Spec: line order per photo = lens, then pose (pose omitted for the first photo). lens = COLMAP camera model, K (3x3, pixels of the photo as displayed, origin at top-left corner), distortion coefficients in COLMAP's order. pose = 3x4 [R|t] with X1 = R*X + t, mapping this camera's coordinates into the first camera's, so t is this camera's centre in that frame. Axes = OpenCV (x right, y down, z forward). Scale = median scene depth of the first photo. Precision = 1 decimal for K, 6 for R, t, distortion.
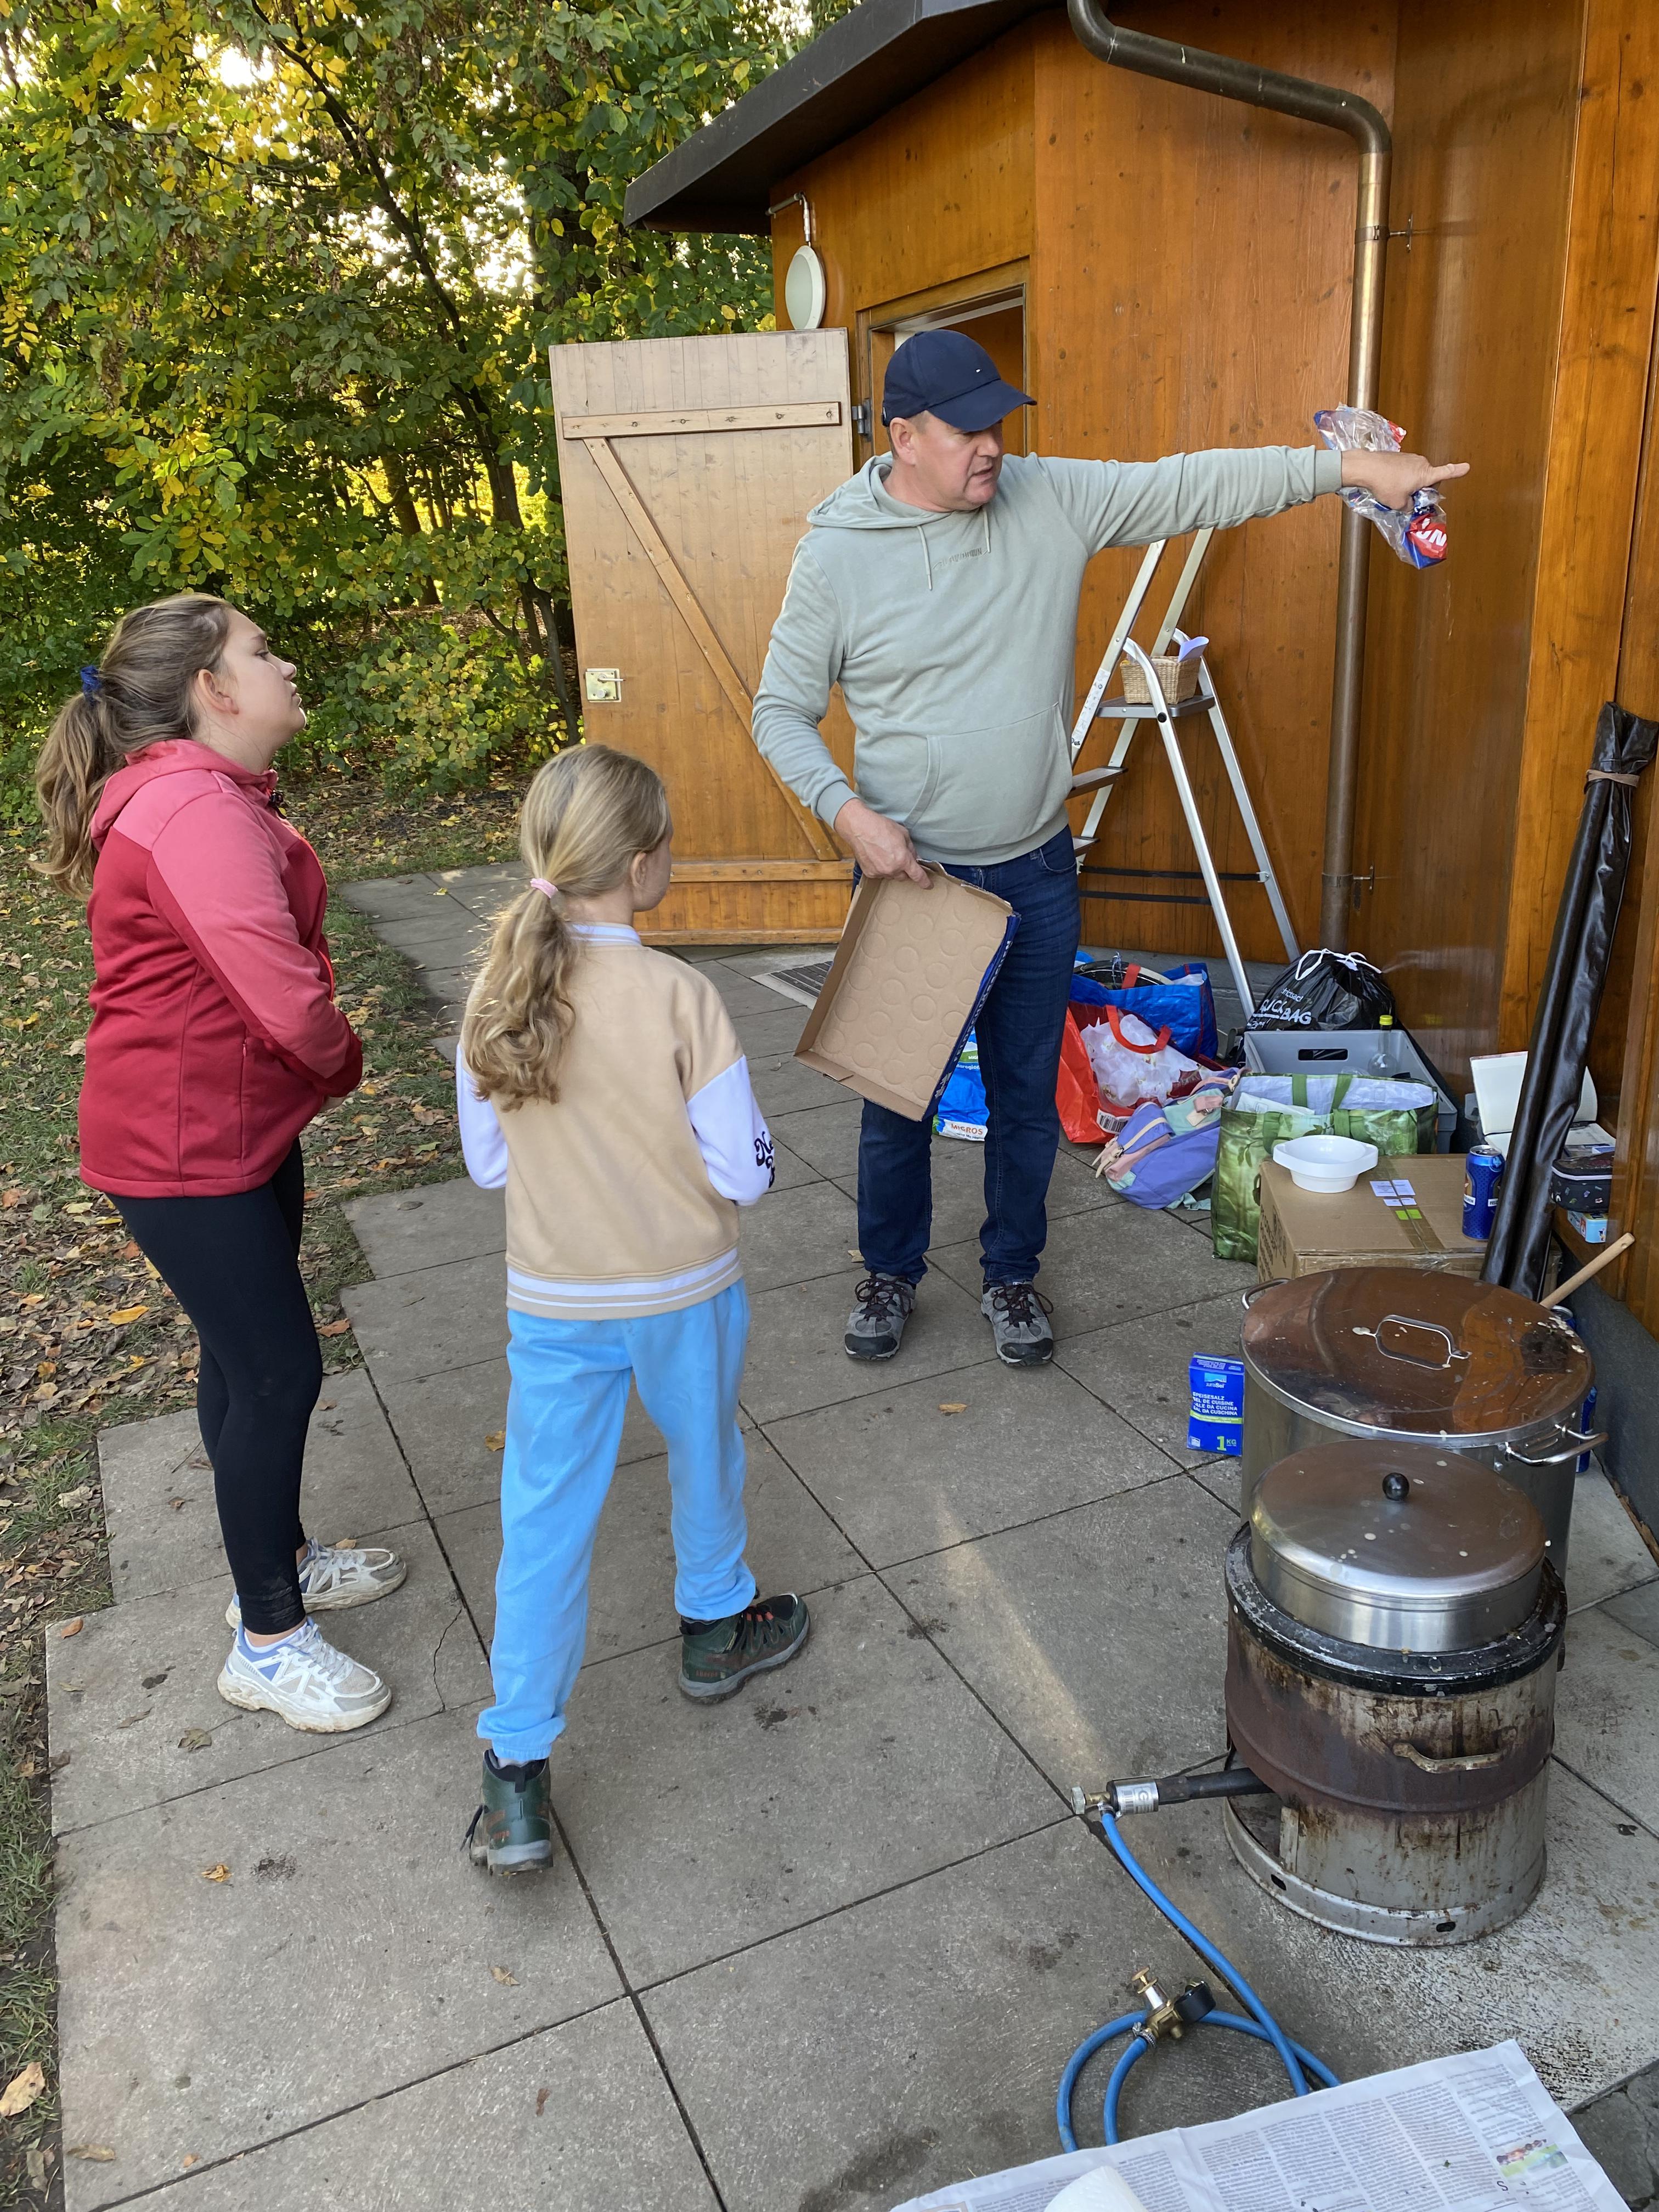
lens RADIAL K [[1700.3, 0, 839.0], [0, 1700.3, 1095.3], [0, 0, 1]] dist [0.015913, -0.001603]
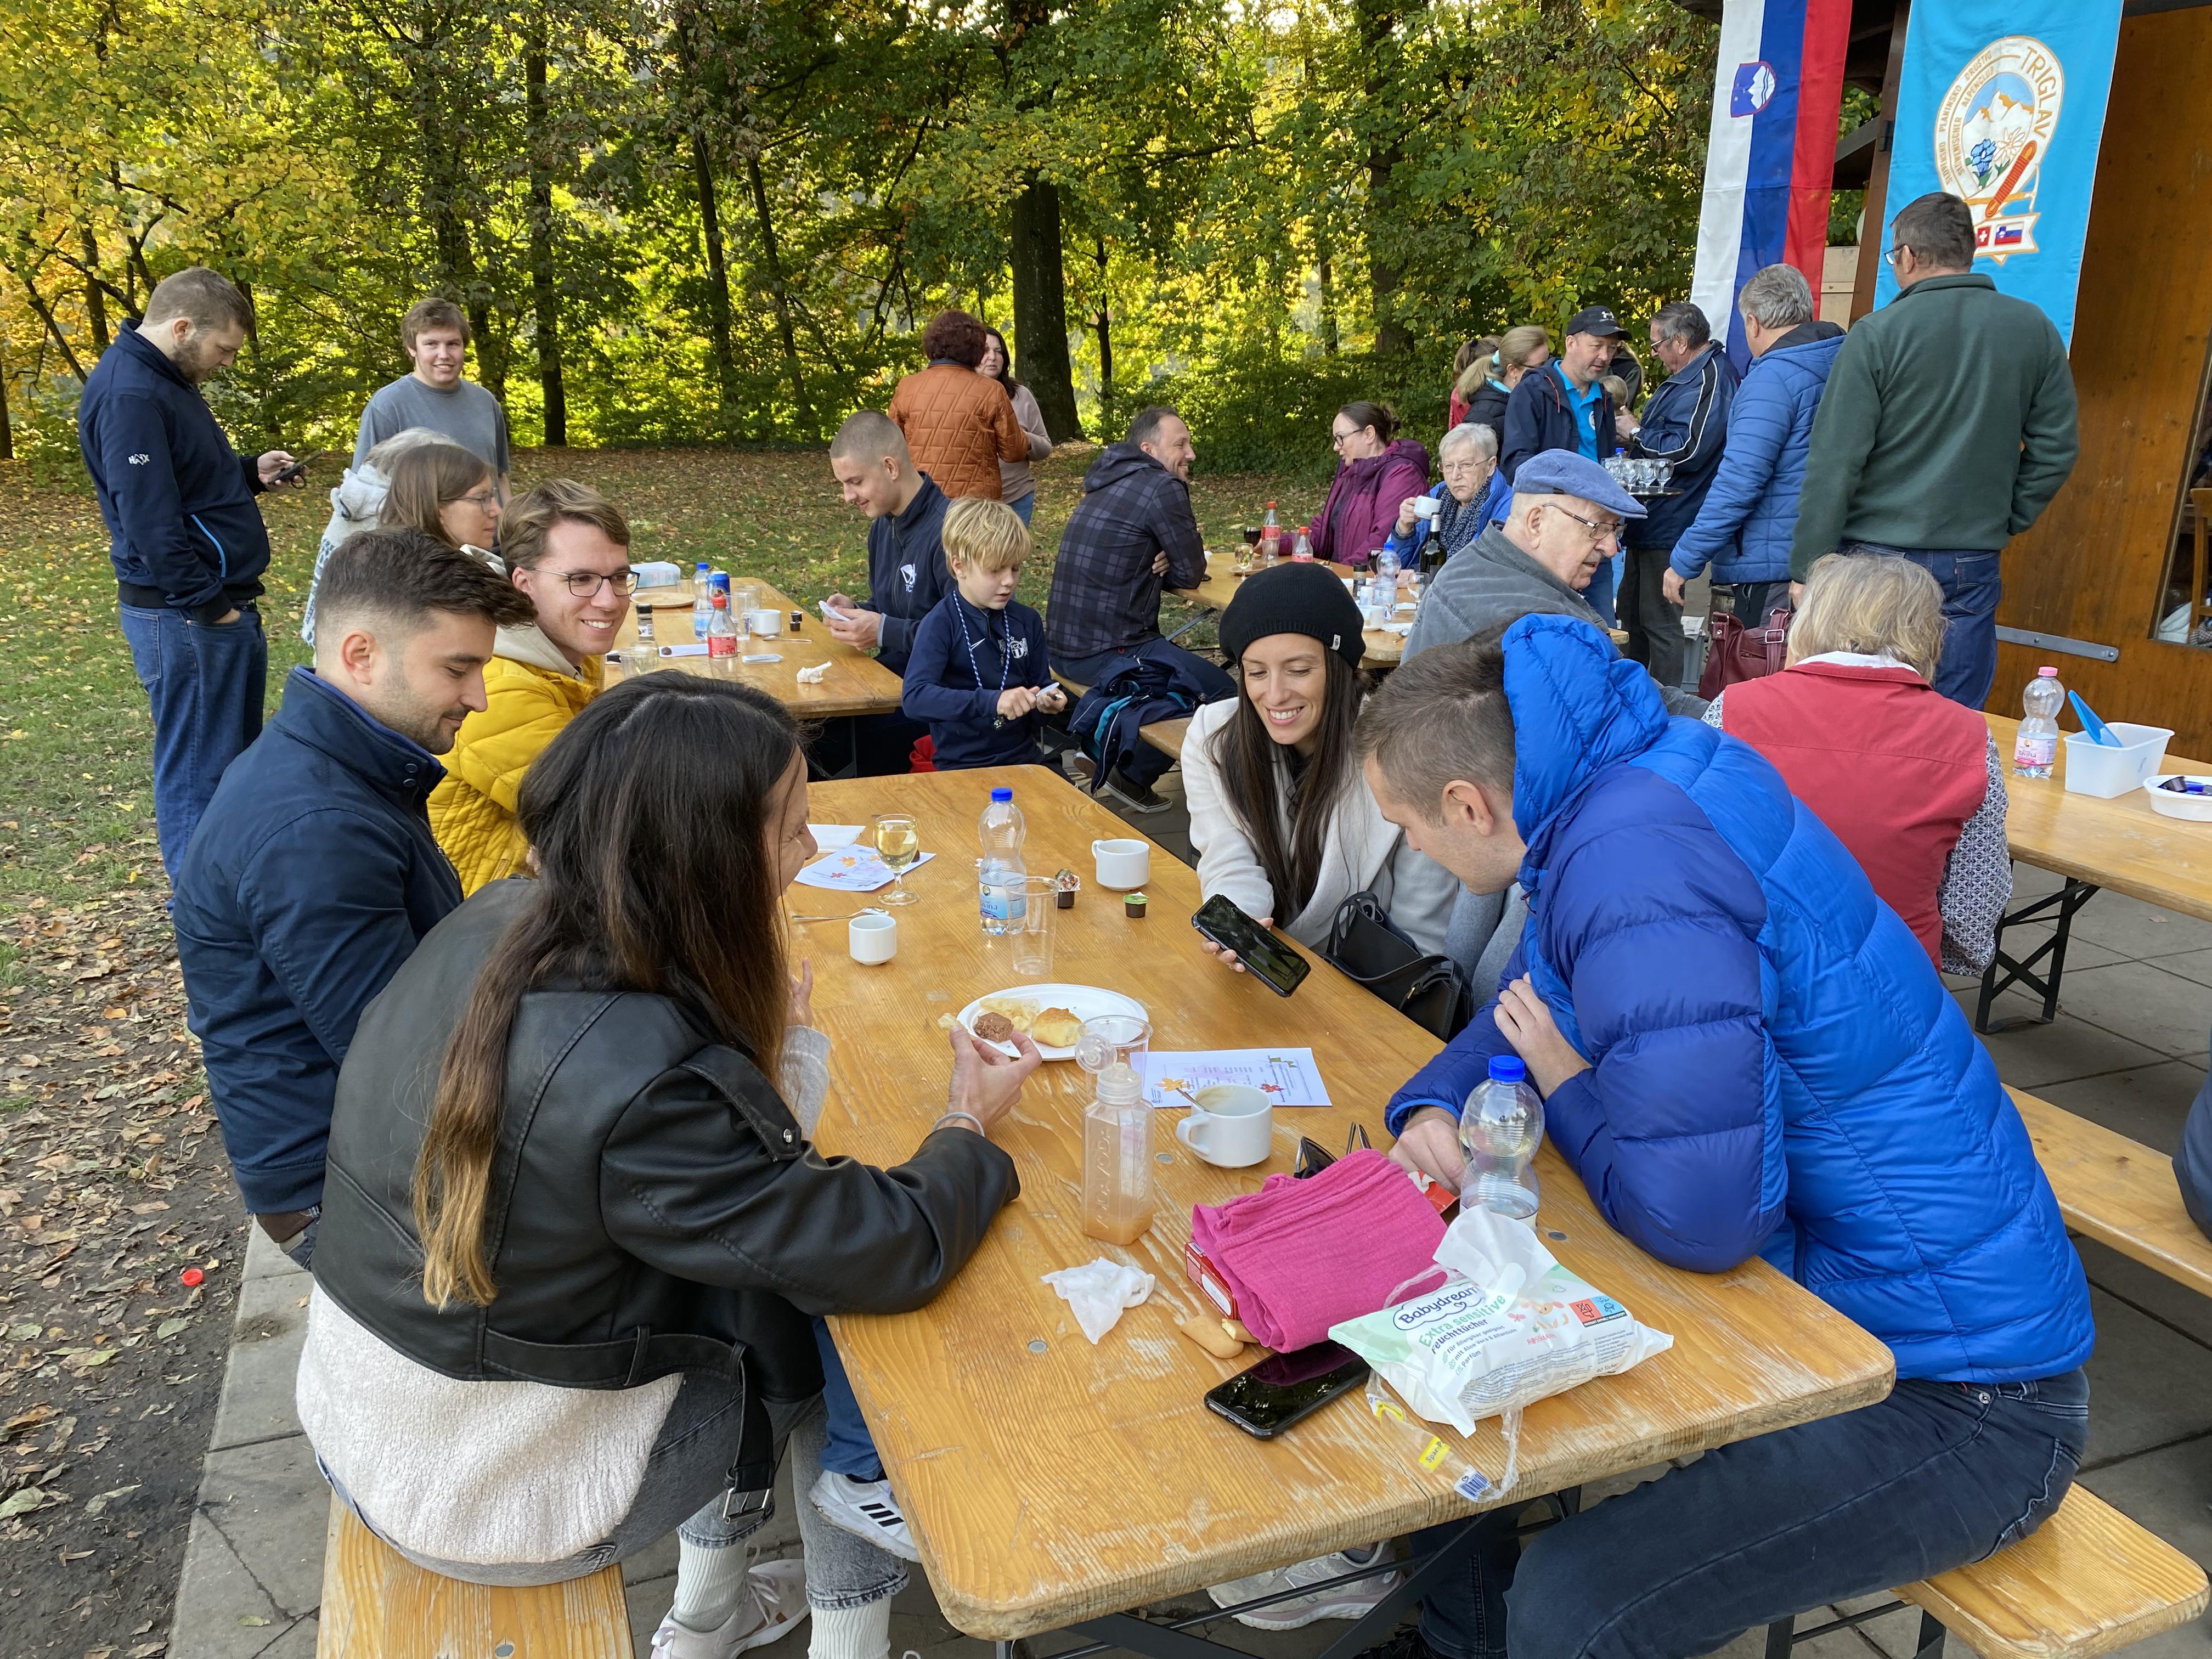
lens RADIAL K [[1700.3, 0, 1104.3], [0, 1700.3, 844.1], [0, 0, 1]] dist [0.015913, -0.001603]
pose [[0.827072, 0.214197, -0.519684, 0.359968], [-0.229674, 0.972625, 0.035361, 0.300176], [0.513032, 0.090112, 0.853626, -0.901171]]
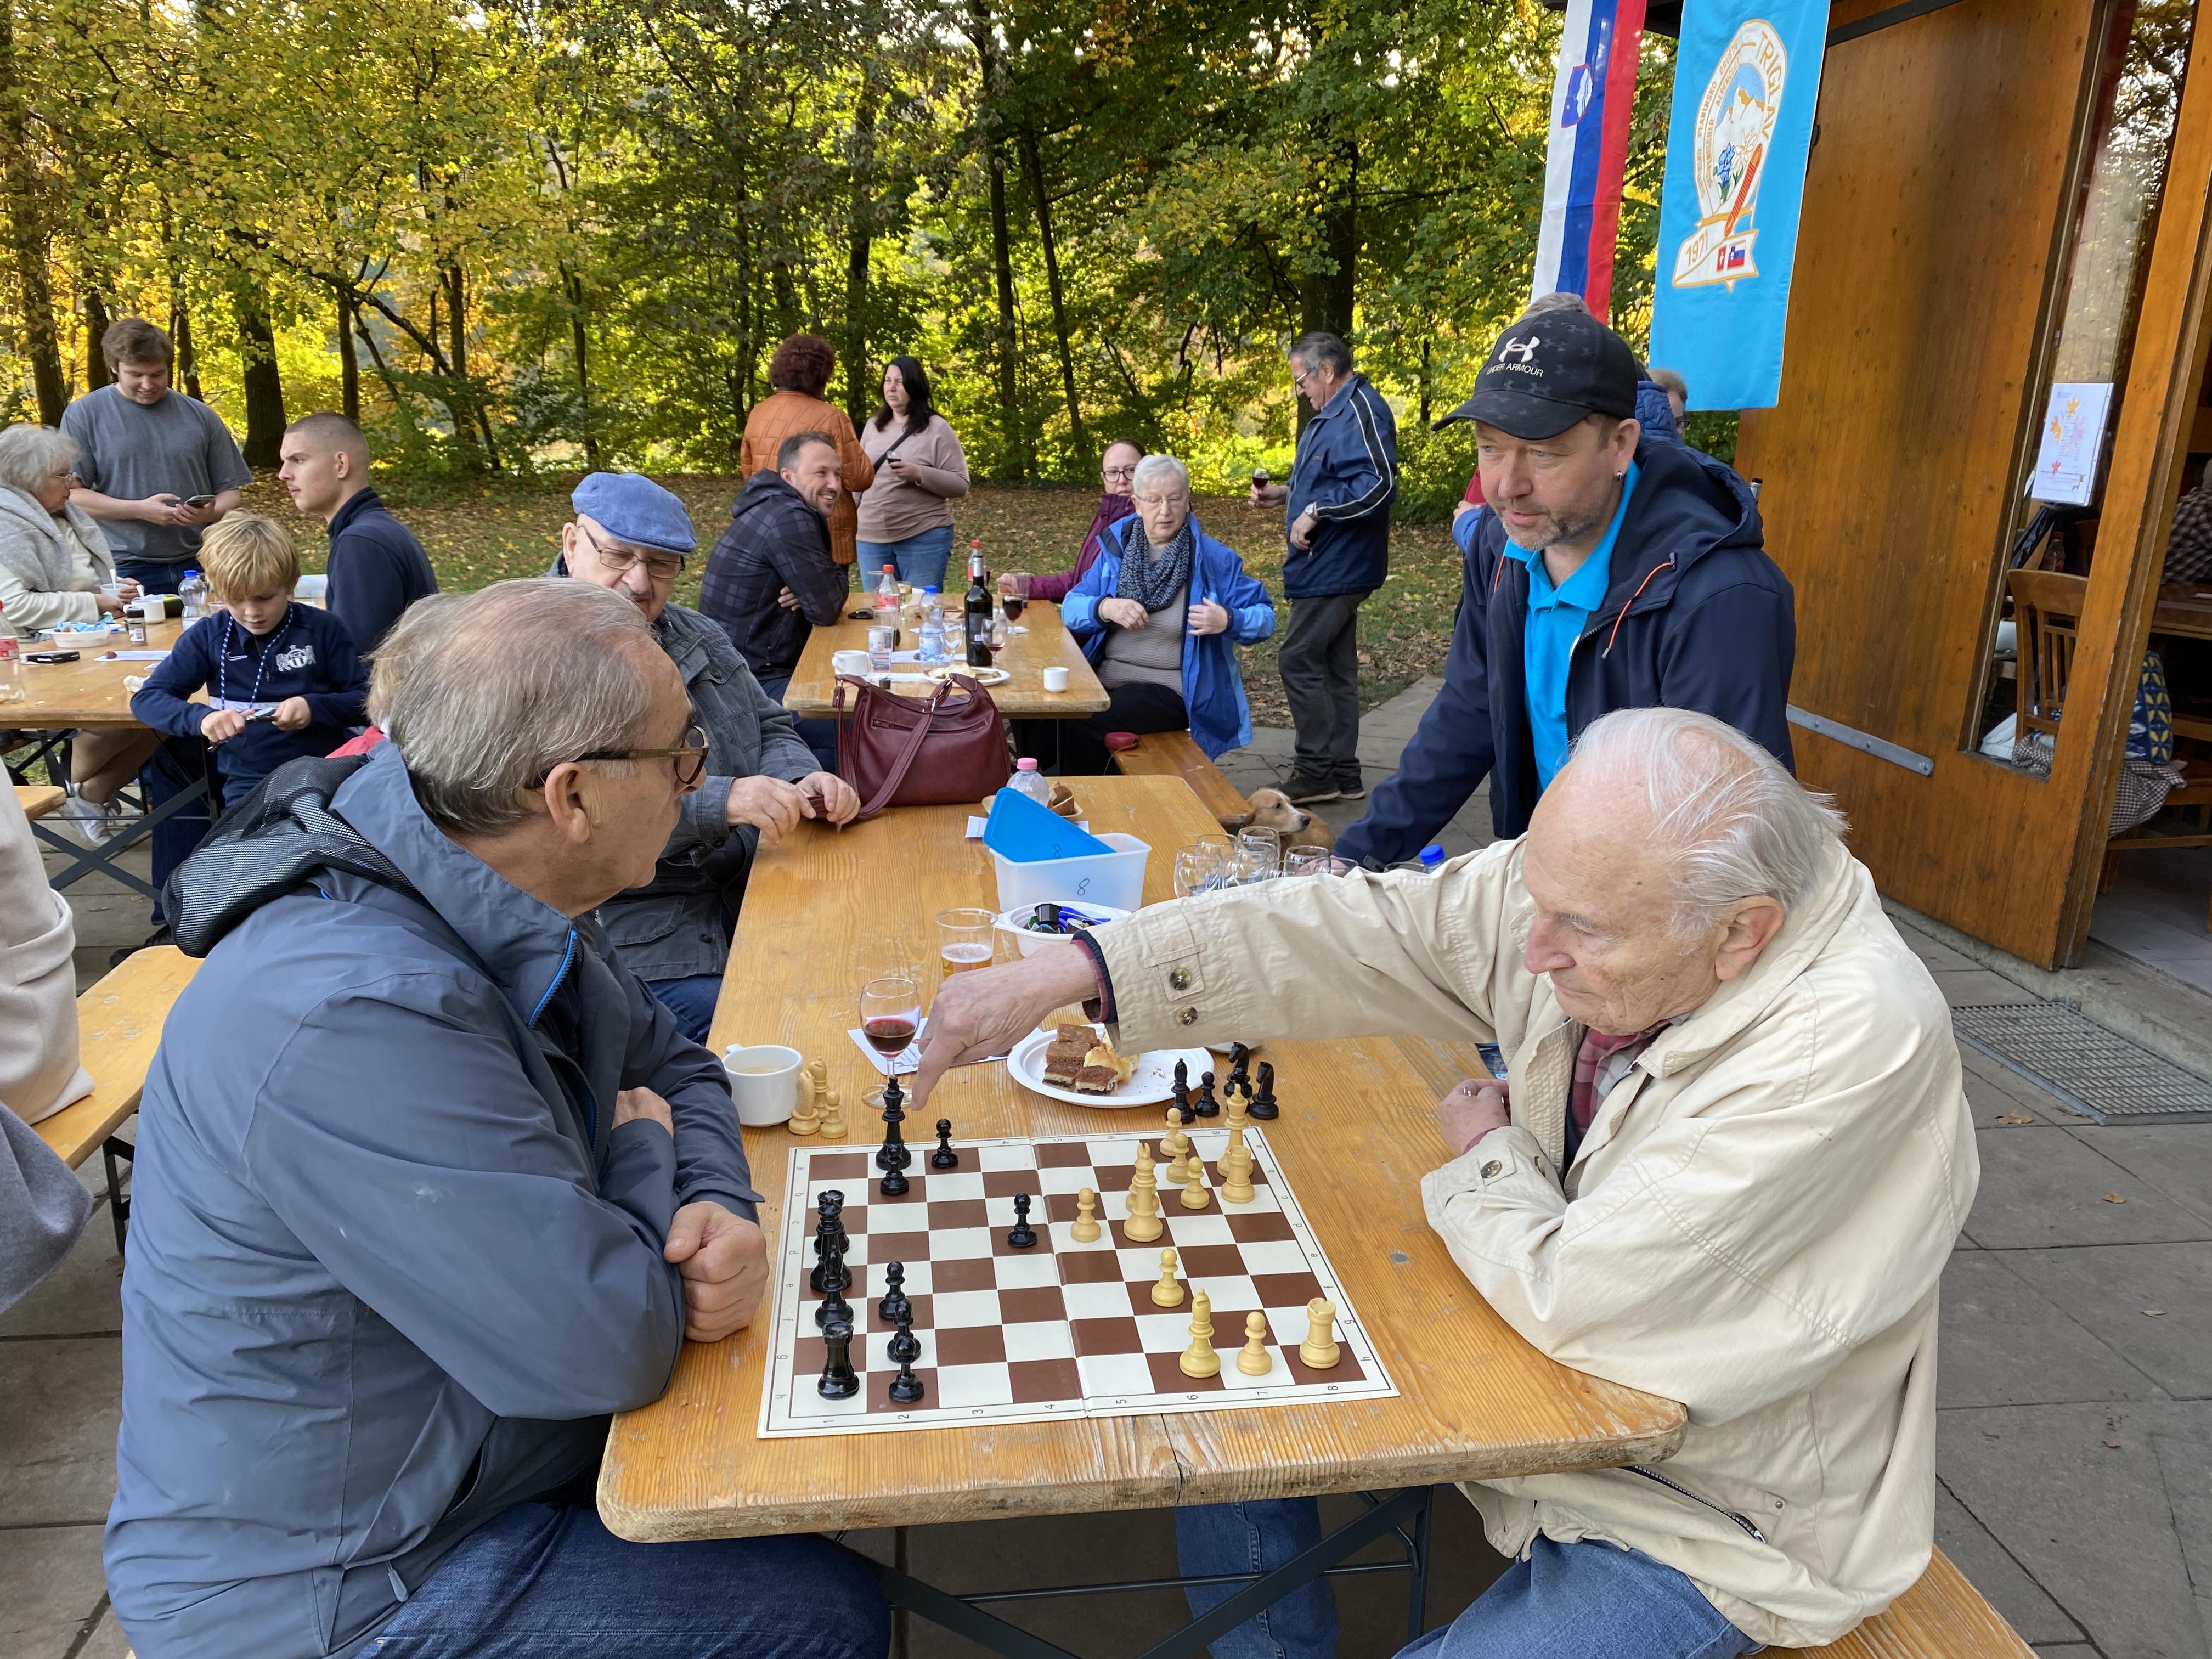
lens RADIAL K [[1700.3, 0, 1124.7], [0, 1700.3, 848.1], [0, 0, 1]] dist [0.015913, -0.001603]
pose [[0.669678, 0.263322, -0.694401, 0.579370], [-0.299480, 0.951386, 0.071956, 0.205545], [0.679591, 0.159772, 0.715981, -0.650098]]
